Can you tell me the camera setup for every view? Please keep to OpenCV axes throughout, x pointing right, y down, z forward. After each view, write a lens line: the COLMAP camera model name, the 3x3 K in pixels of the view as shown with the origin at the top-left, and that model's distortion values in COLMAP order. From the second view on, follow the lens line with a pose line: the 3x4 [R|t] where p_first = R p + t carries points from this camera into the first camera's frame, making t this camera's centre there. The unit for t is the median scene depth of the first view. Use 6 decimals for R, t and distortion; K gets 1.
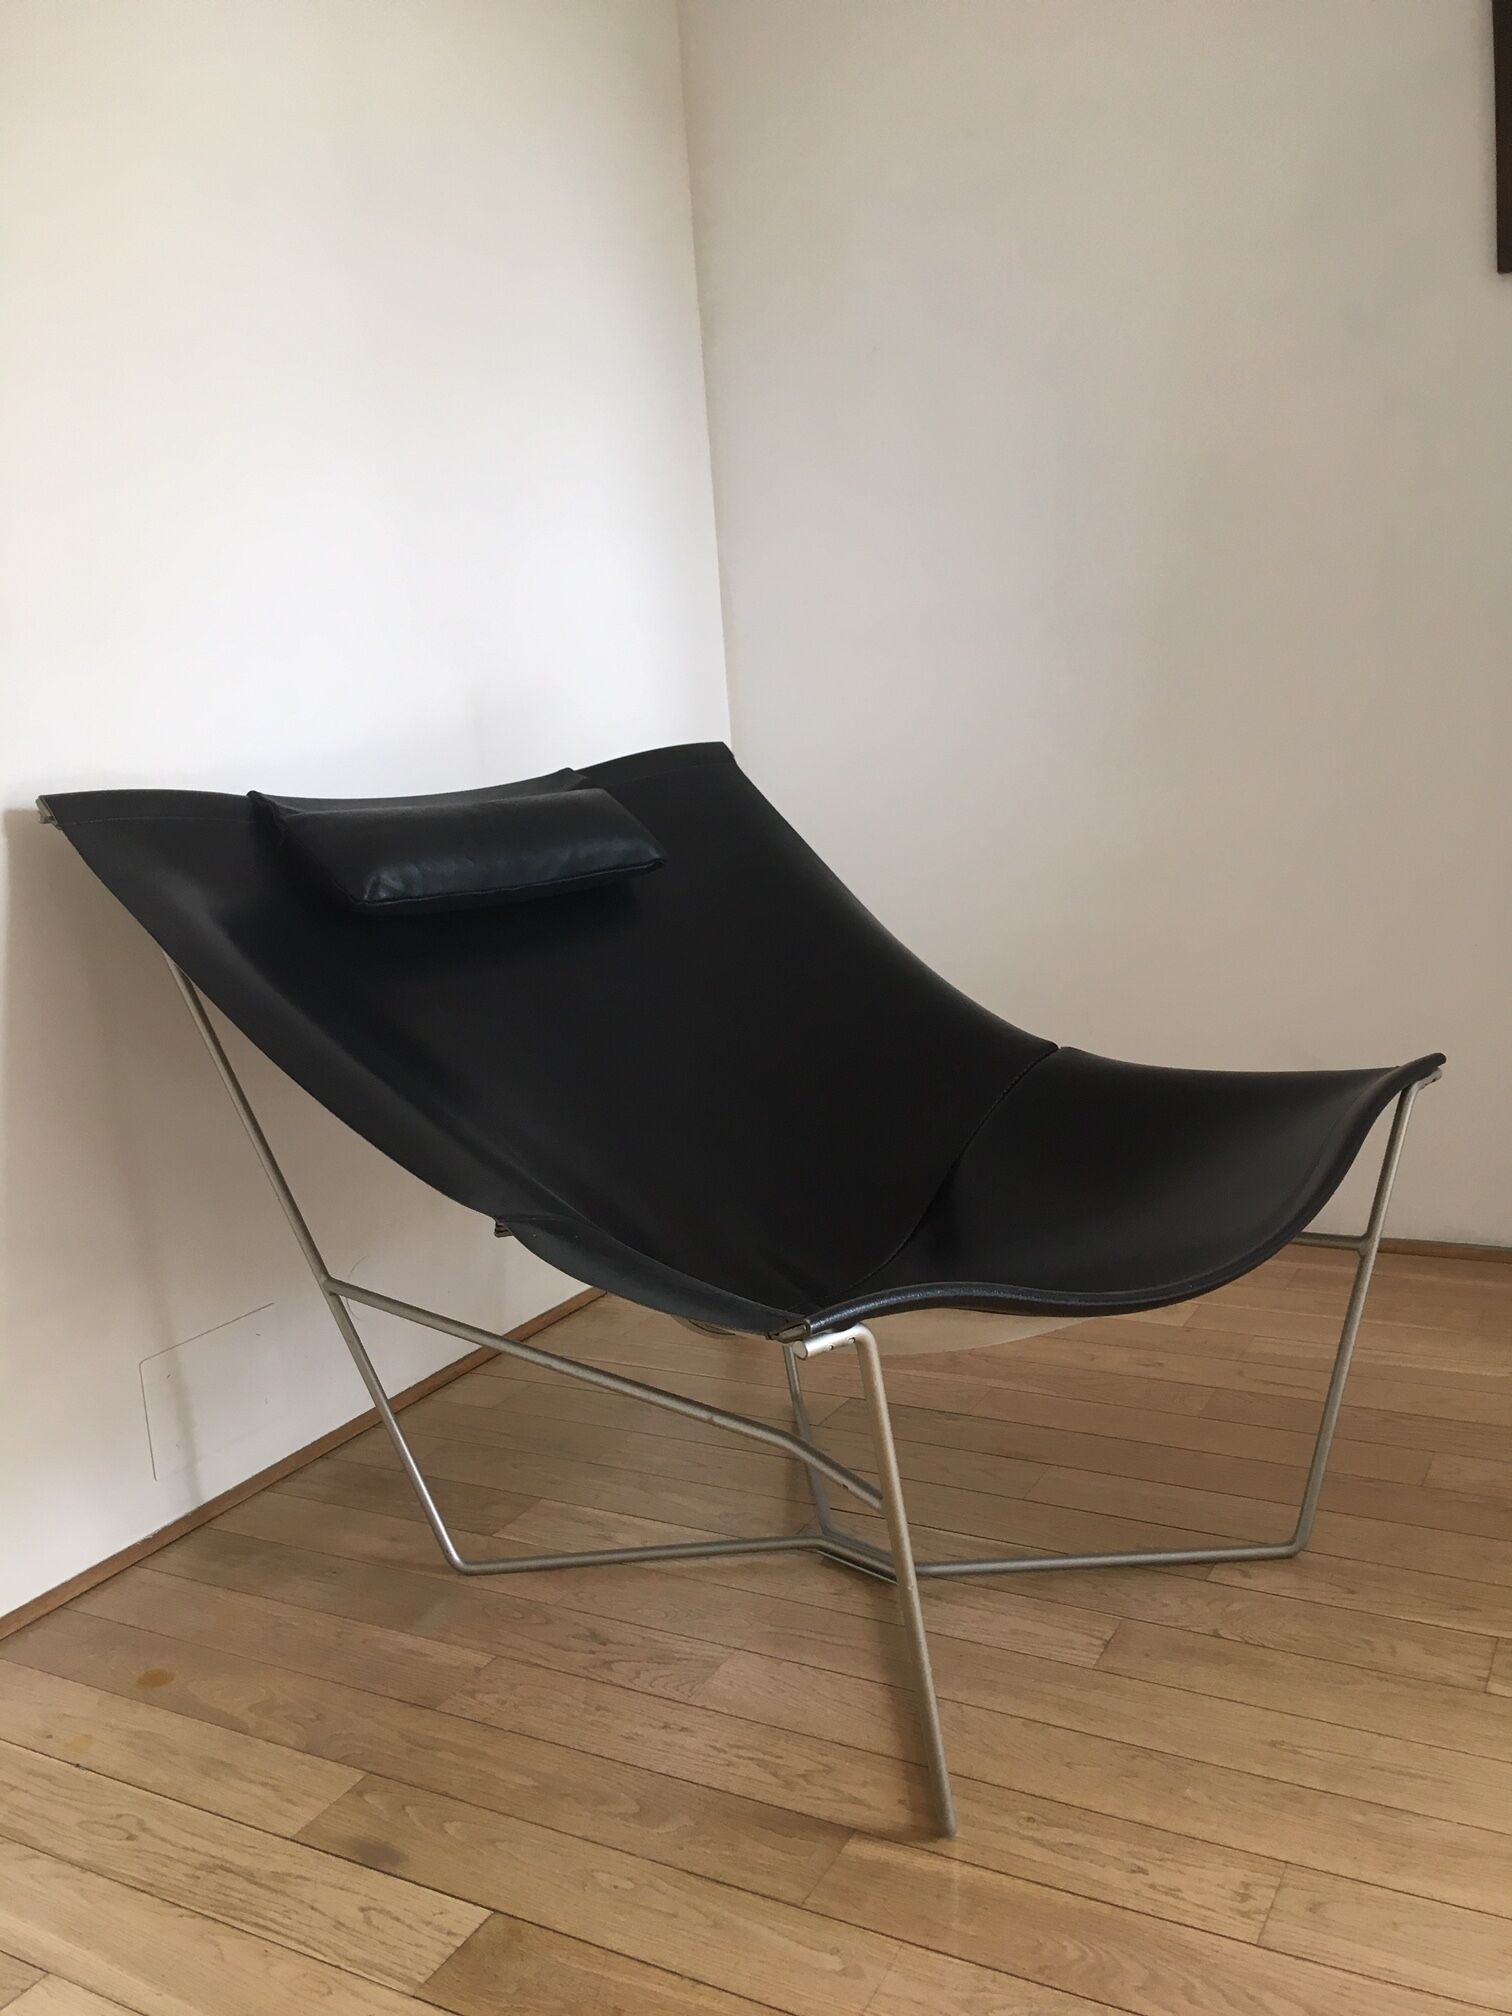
lens RADIAL K [[1729.7, 0, 756.0], [0, 1729.7, 1008.0], [0, 0, 1]] dist [0.090073, -0.162324]
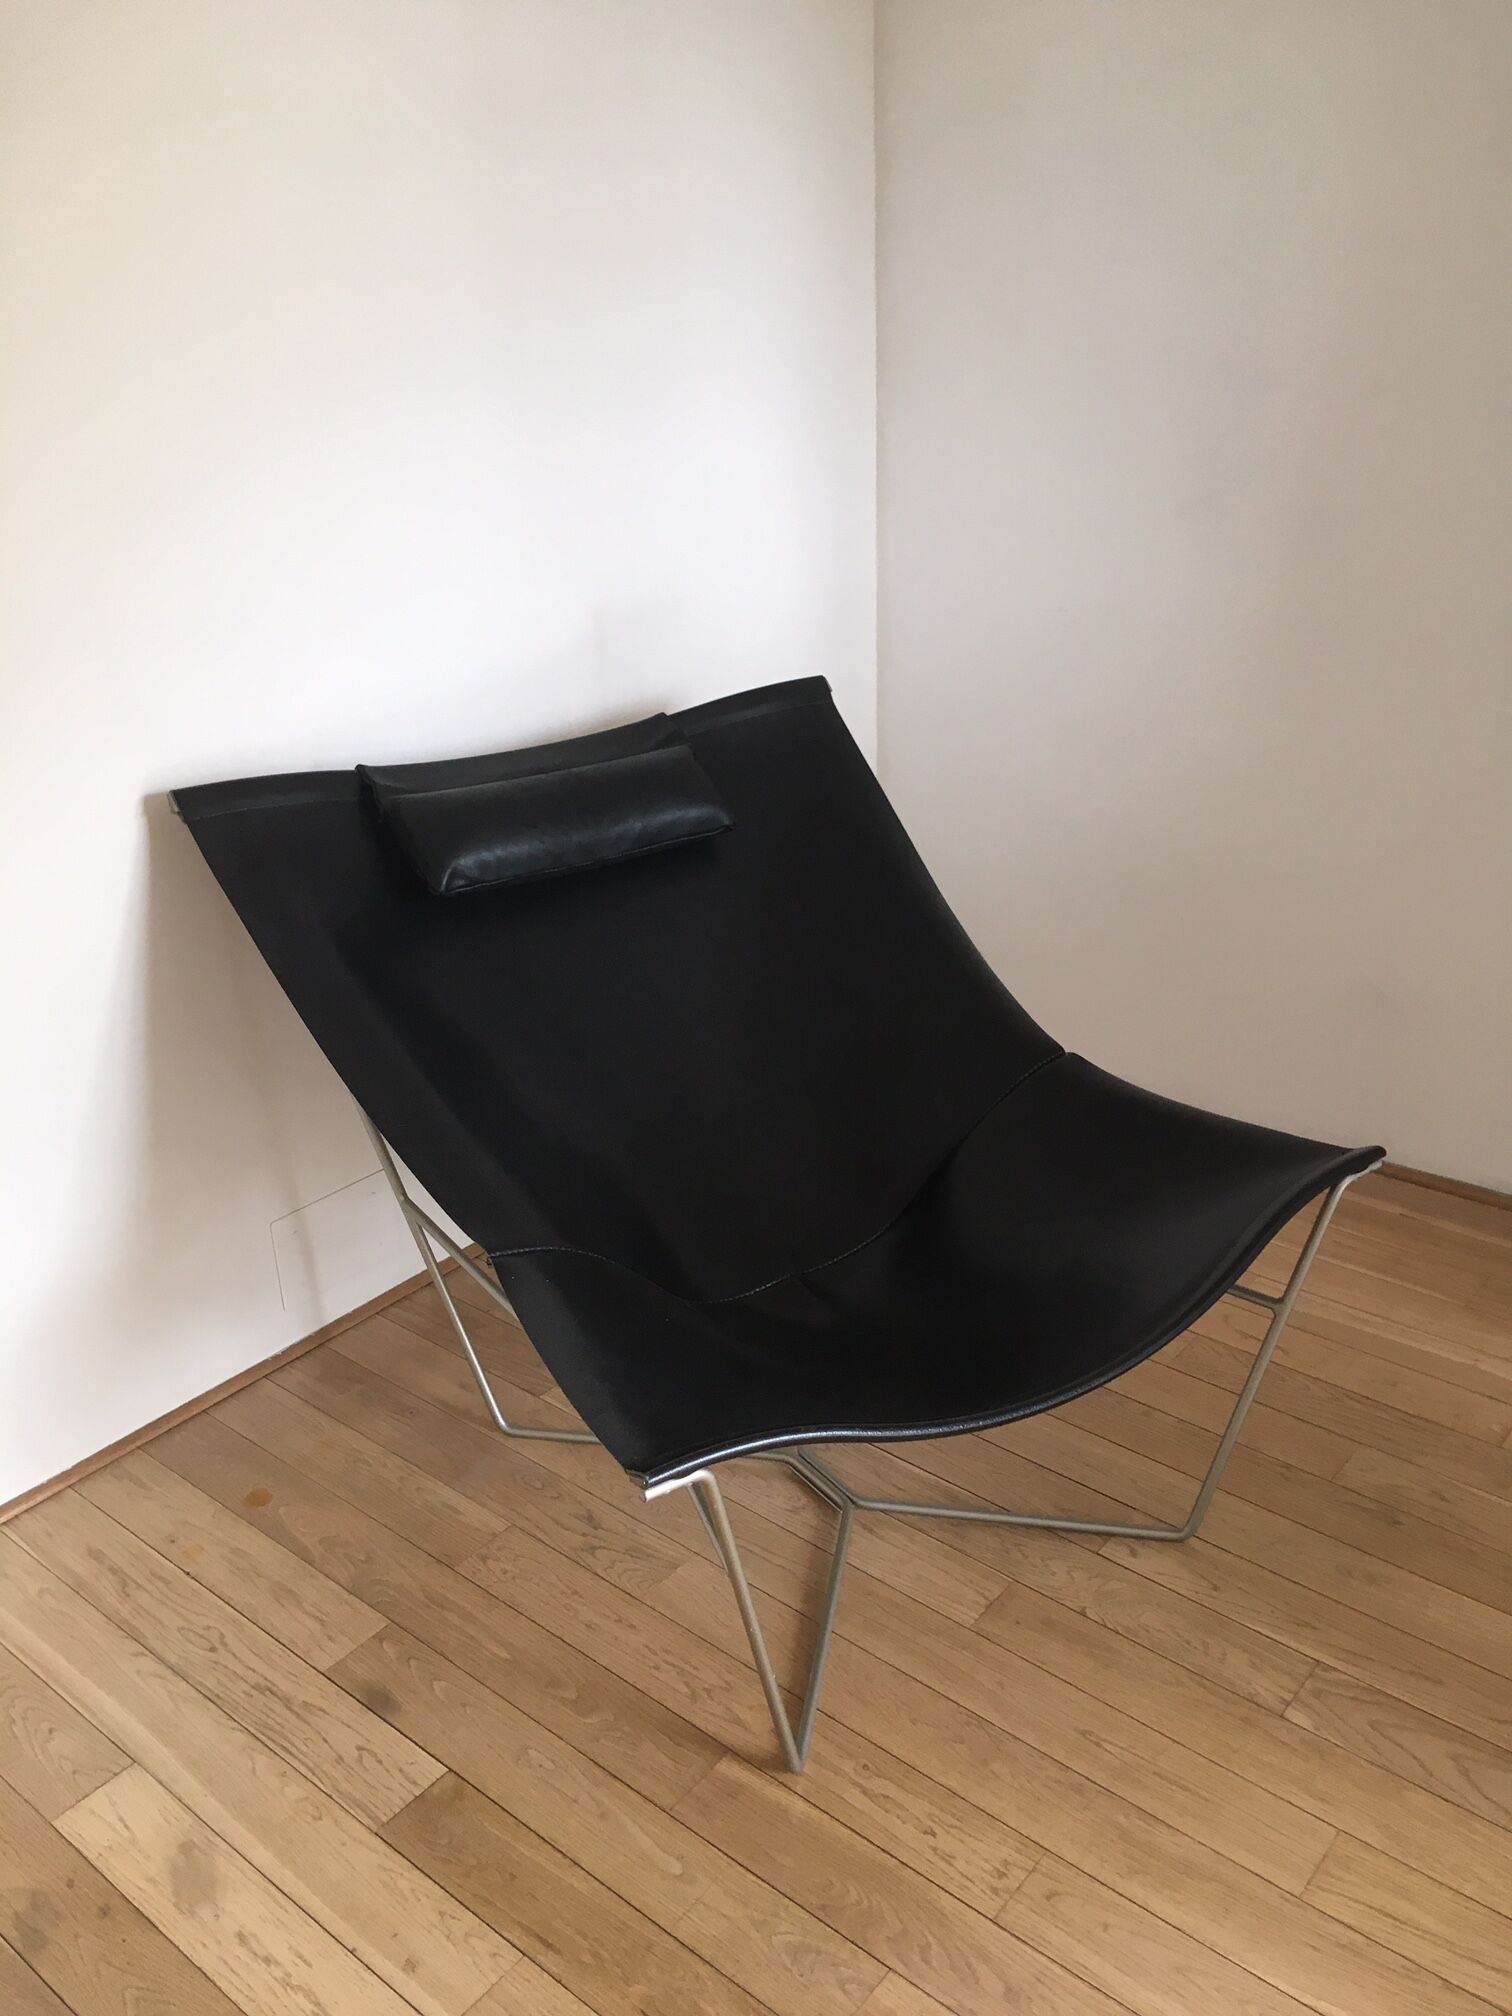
lens RADIAL K [[1729.7, 0, 756.0], [0, 1729.7, 1008.0], [0, 0, 1]] dist [0.090073, -0.162324]
pose [[0.981846, 0.109267, -0.155048, 0.206618], [-0.066950, 0.964435, 0.255701, -0.371863], [0.177474, -0.240678, 0.954242, -0.089527]]
